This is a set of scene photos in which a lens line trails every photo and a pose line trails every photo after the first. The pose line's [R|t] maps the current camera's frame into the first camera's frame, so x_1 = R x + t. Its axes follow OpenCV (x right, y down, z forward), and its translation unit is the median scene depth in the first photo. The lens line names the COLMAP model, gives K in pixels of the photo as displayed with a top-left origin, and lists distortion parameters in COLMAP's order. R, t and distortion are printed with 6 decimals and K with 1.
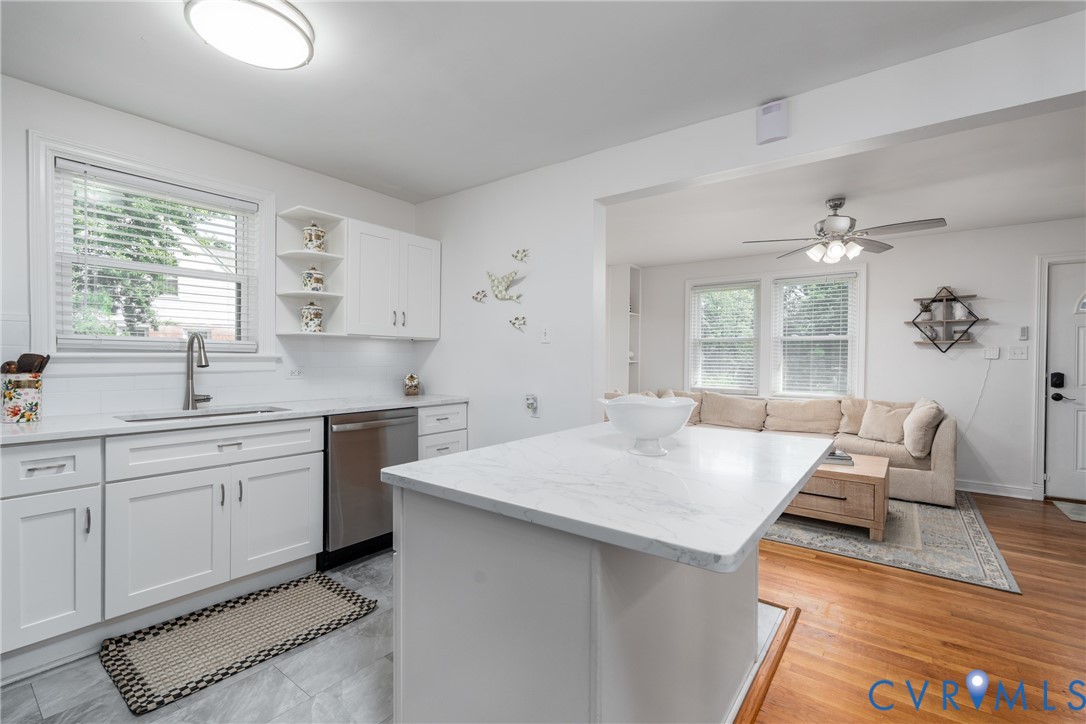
lens RADIAL K [[475.7, 0, 543.7], [0, 475.7, 361.0], [0, 0, 1]] dist [-0.004461, -0.000130]
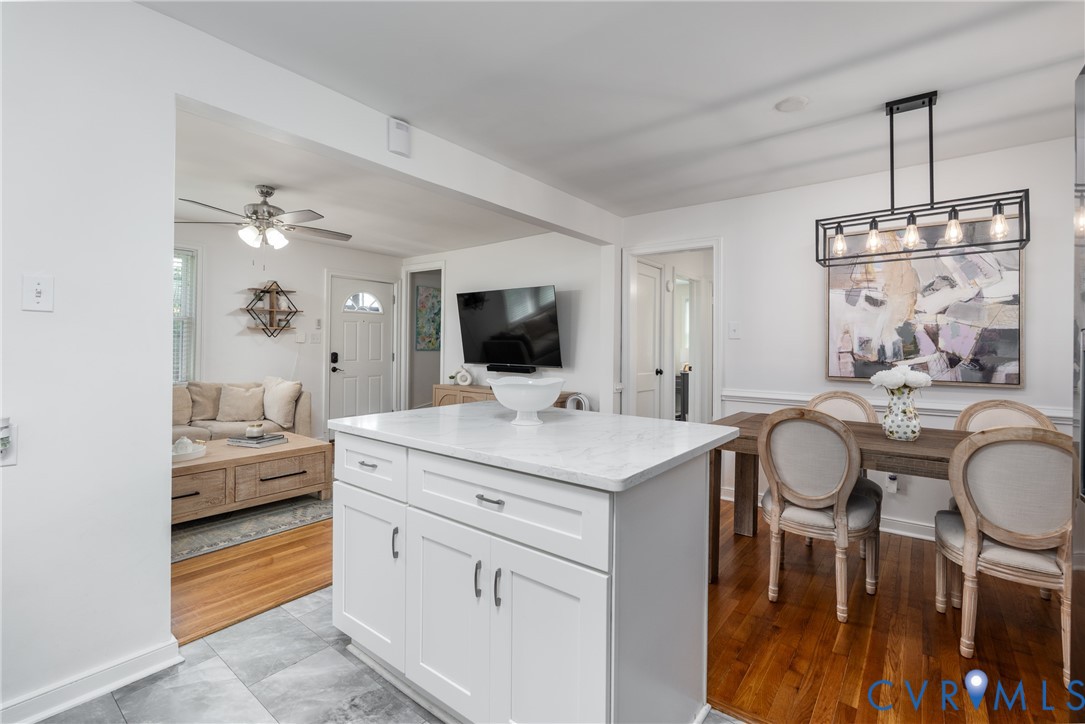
lens RADIAL K [[482.6, 0, 545.4], [0, 482.6, 345.3], [0, 0, 1]] dist [0.000417, -0.000264]
pose [[0.009434, -0.003376, 0.999950, -0.466724], [-0.002008, 0.999992, 0.003395, -0.004748], [-0.999953, -0.002040, 0.009428, 0.435167]]
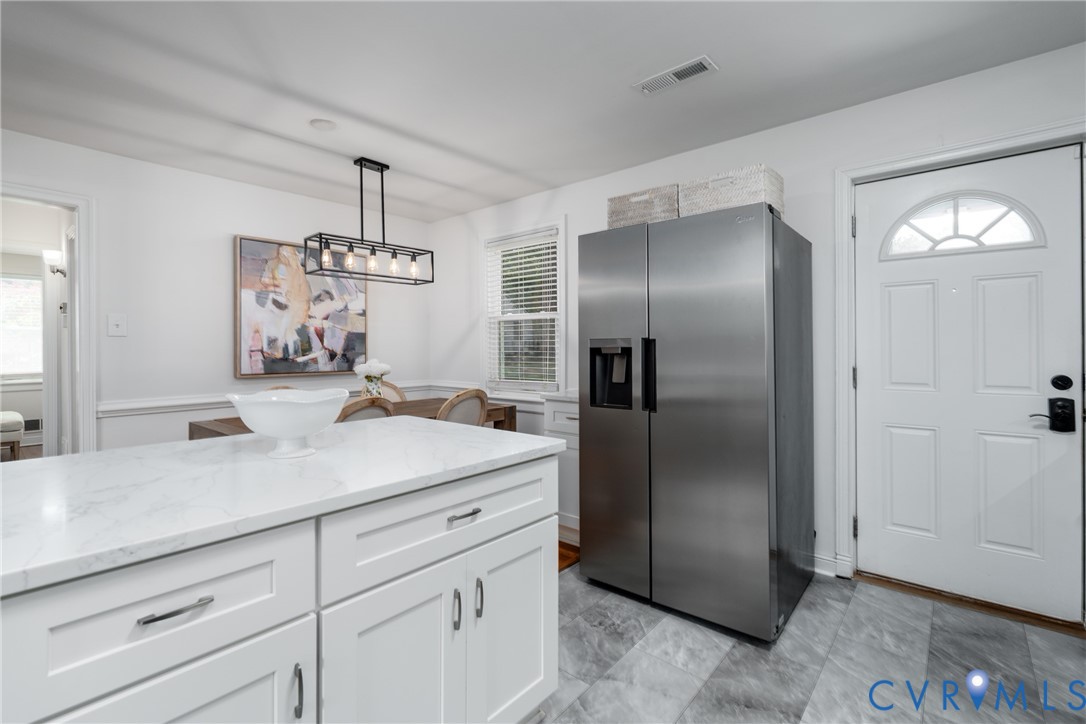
lens RADIAL K [[493.1, 0, 539.8], [0, 493.1, 350.8], [0, 0, 1]] dist [-0.002333, 0.000030]
pose [[-0.998461, -0.005203, 0.055206, -0.127930], [-0.004409, 0.999885, 0.014490, -0.006317], [-0.055275, 0.014224, -0.998370, 0.877409]]
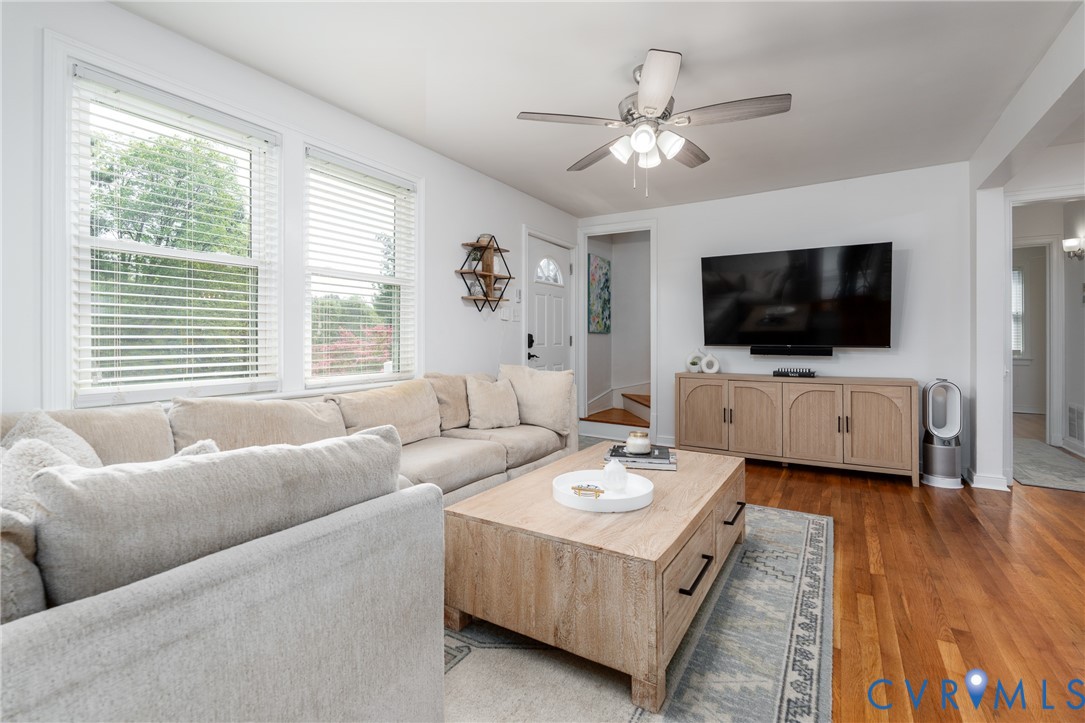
lens RADIAL K [[482.6, 0, 545.4], [0, 482.6, 344.8], [0, 0, 1]] dist [0.000417, -0.000264]
pose [[-0.107361, -0.016289, 0.994087, -0.049180], [0.005595, 0.999840, 0.016988, 0.038440], [-0.994204, 0.007386, -0.107253, 1.363346]]
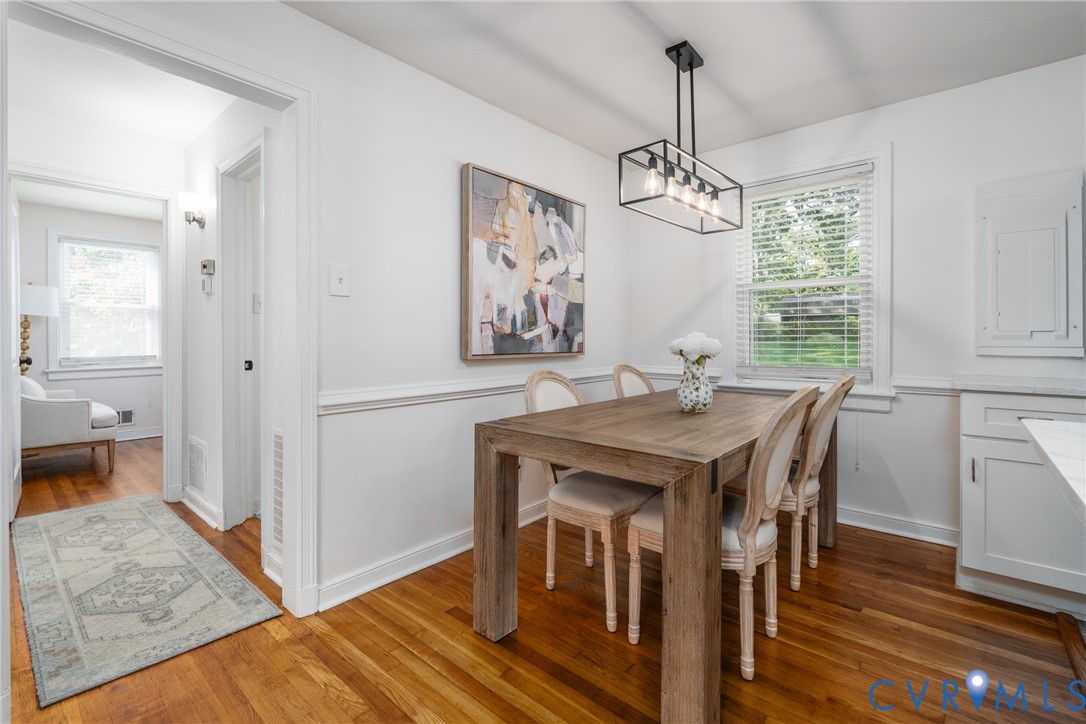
lens RADIAL K [[483.0, 0, 545.9], [0, 483.0, 345.3], [0, 0, 1]] dist [0.000417, -0.000264]
pose [[-0.998541, -0.009240, 0.053211, 0.431293], [-0.007986, 0.999687, 0.023728, 0.030100], [-0.053414, 0.023268, -0.998301, 0.599298]]
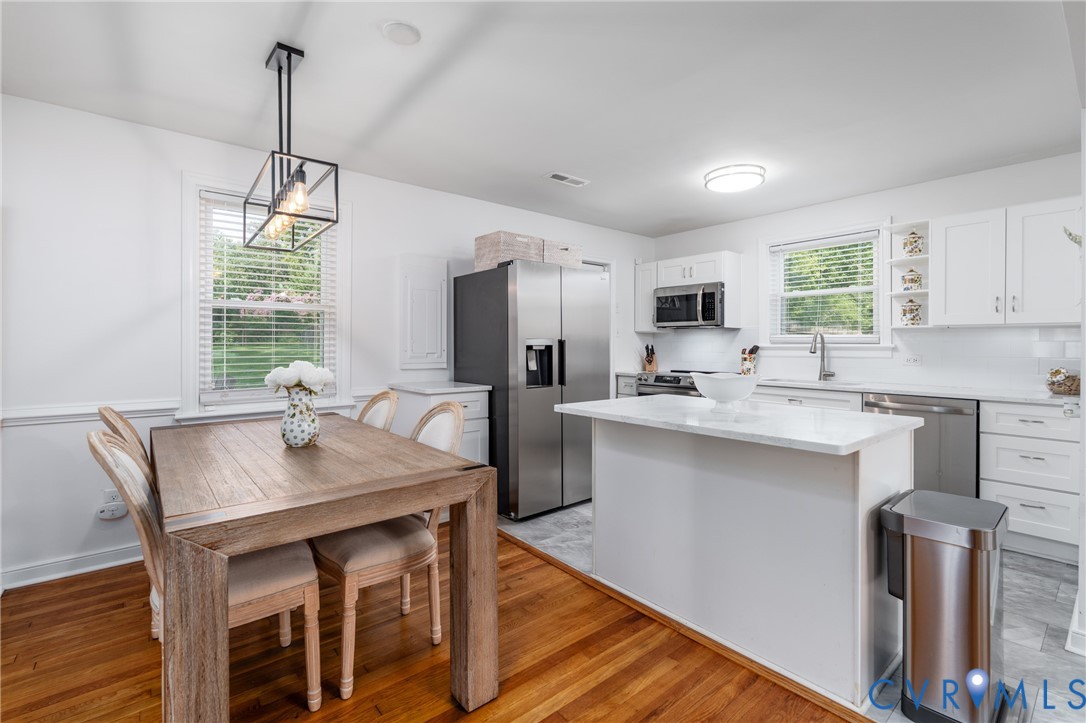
lens RADIAL K [[483.0, 0, 545.9], [0, 483.0, 344.8], [0, 0, 1]] dist [0.000417, -0.000264]
pose [[-0.222876, -0.008251, -0.974812, 0.807319], [-0.012514, 0.999906, -0.005602, 0.003763], [0.974766, 0.010951, -0.222958, 0.377418]]
